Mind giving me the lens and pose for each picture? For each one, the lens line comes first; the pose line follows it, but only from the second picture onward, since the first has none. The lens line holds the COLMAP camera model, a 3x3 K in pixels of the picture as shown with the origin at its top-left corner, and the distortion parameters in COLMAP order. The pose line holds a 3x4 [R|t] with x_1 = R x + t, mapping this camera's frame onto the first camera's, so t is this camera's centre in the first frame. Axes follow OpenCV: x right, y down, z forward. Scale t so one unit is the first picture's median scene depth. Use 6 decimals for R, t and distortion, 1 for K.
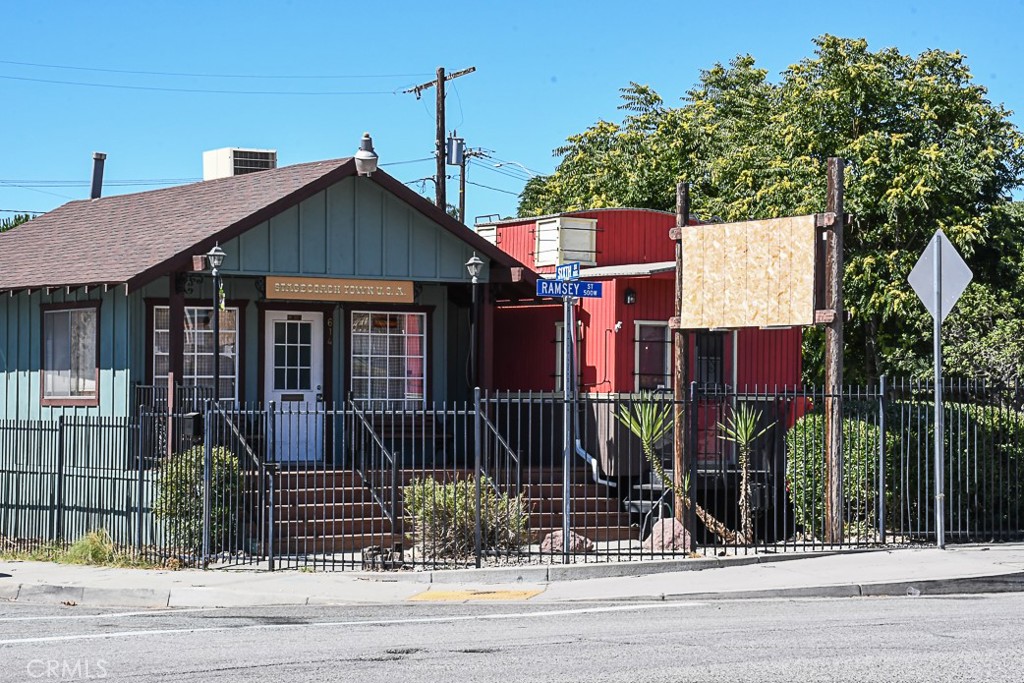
lens RADIAL K [[2494.4, 0, 512.5], [0, 2494.4, 343.8], [0, 0, 1]] dist [0.623791, 0.000000]
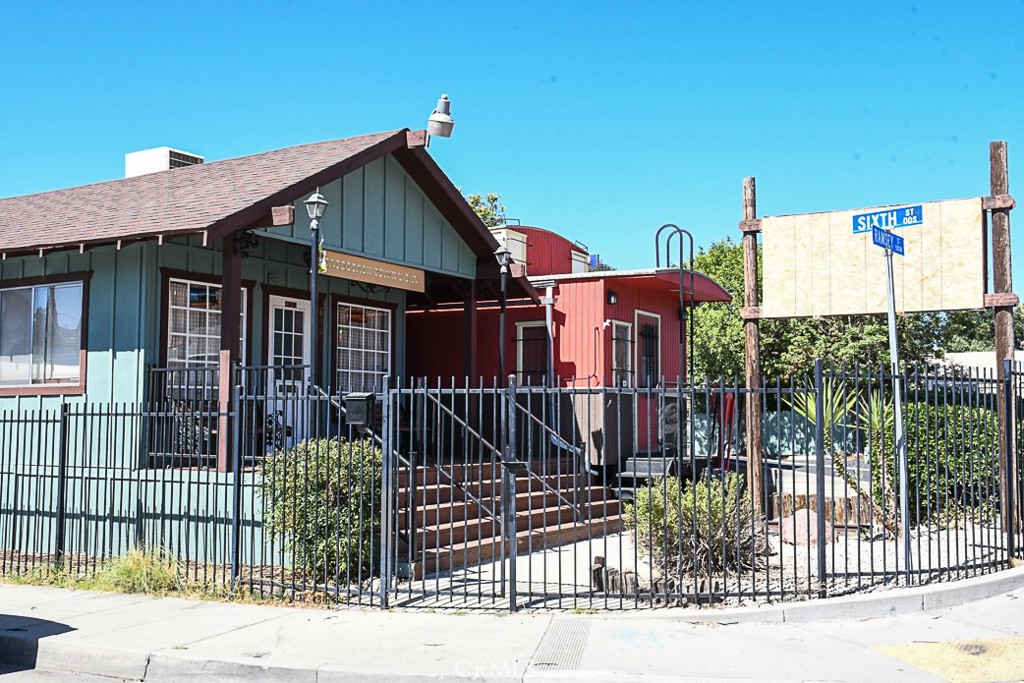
lens RADIAL K [[1075.2, 0, 512.2], [0, 1075.2, 342.6], [0, 0, 1]] dist [0.000432, 0.000000]
pose [[0.892690, 0.030000, 0.449671, -0.198670], [-0.007412, 0.998624, -0.051910, 0.024914], [-0.450610, 0.043007, 0.891684, 0.610504]]
